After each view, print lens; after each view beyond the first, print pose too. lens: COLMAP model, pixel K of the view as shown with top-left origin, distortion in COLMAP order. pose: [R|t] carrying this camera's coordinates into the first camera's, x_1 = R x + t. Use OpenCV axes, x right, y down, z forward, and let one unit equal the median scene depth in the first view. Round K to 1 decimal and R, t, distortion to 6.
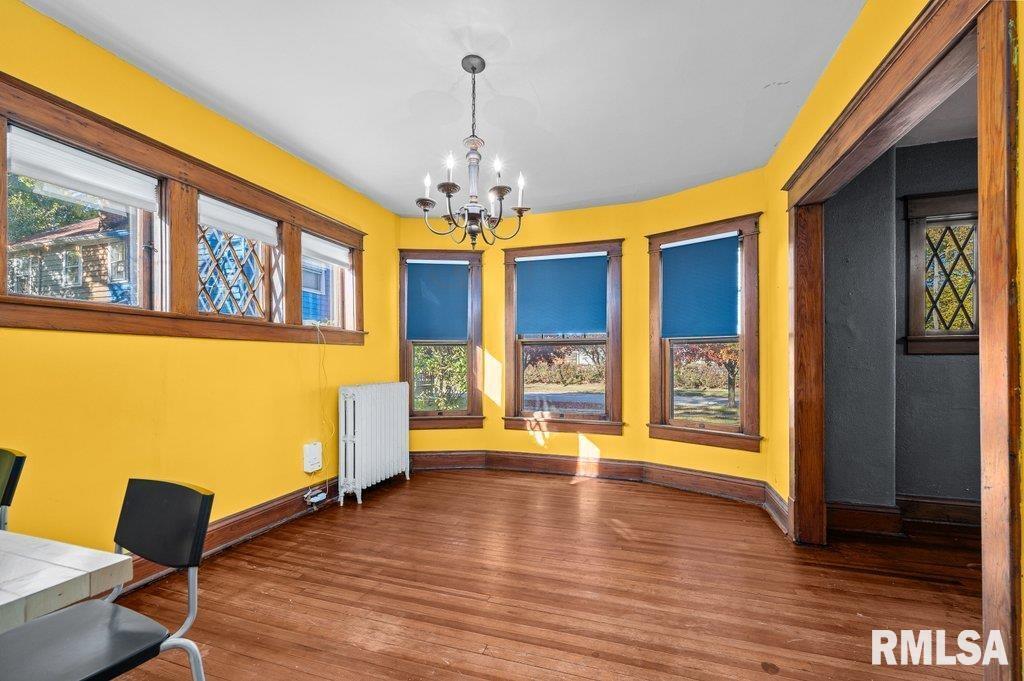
lens RADIAL K [[411.2, 0, 515.6], [0, 411.2, 353.5], [0, 0, 1]] dist [-0.000229, -0.000032]
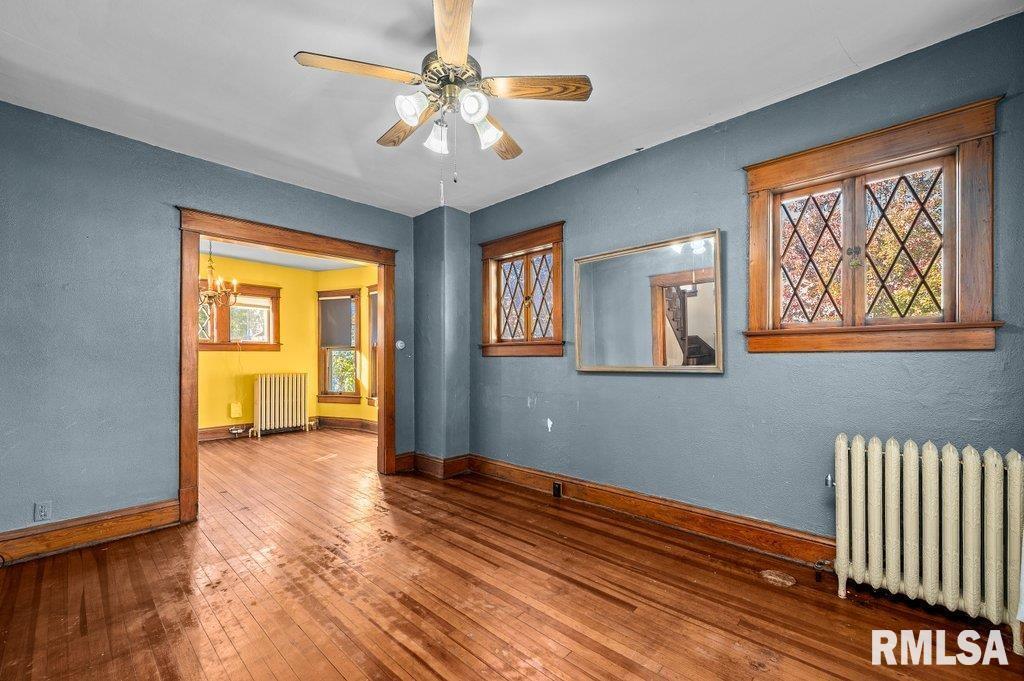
lens RADIAL K [[411.2, 0, 515.6], [0, 411.2, 353.5], [0, 0, 1]] dist [-0.000229, -0.000032]
pose [[0.910180, -0.008617, -0.414124, 1.480562], [0.011273, 0.999929, 0.003970, -0.008174], [0.414061, -0.008282, 0.910212, -0.214047]]
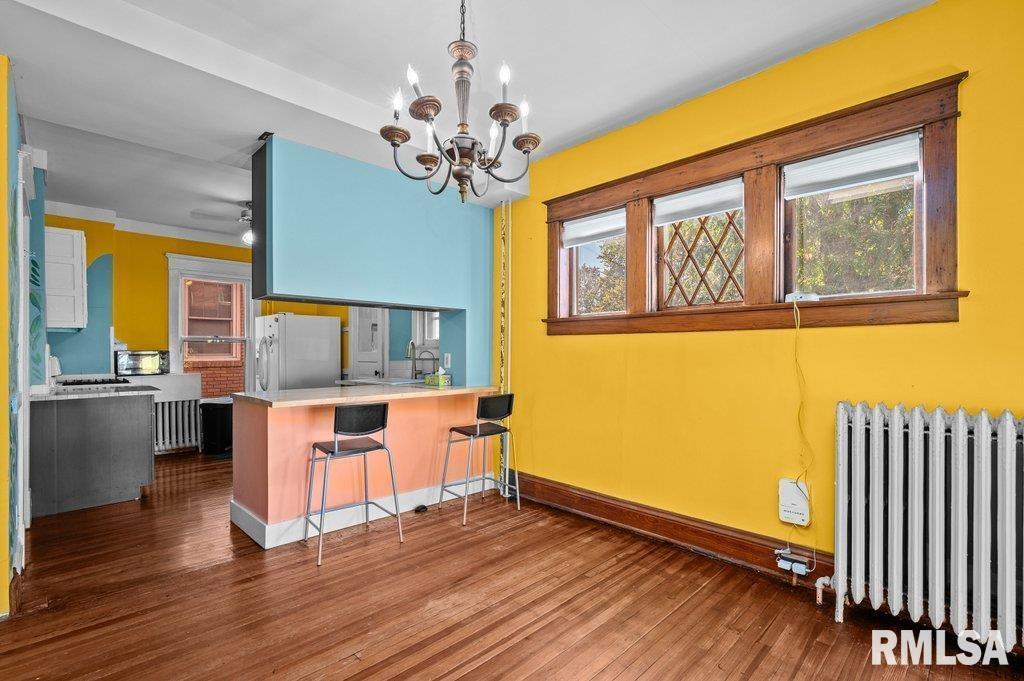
lens RADIAL K [[467.0, 0, 513.8], [0, 467.0, 349.4], [0, 0, 1]] dist [-0.000712, 0.000050]
pose [[-0.459446, -0.001513, -0.888204, 0.367534], [0.015564, 0.999831, -0.009754, 0.008604], [0.888069, -0.018305, -0.459345, 0.928663]]
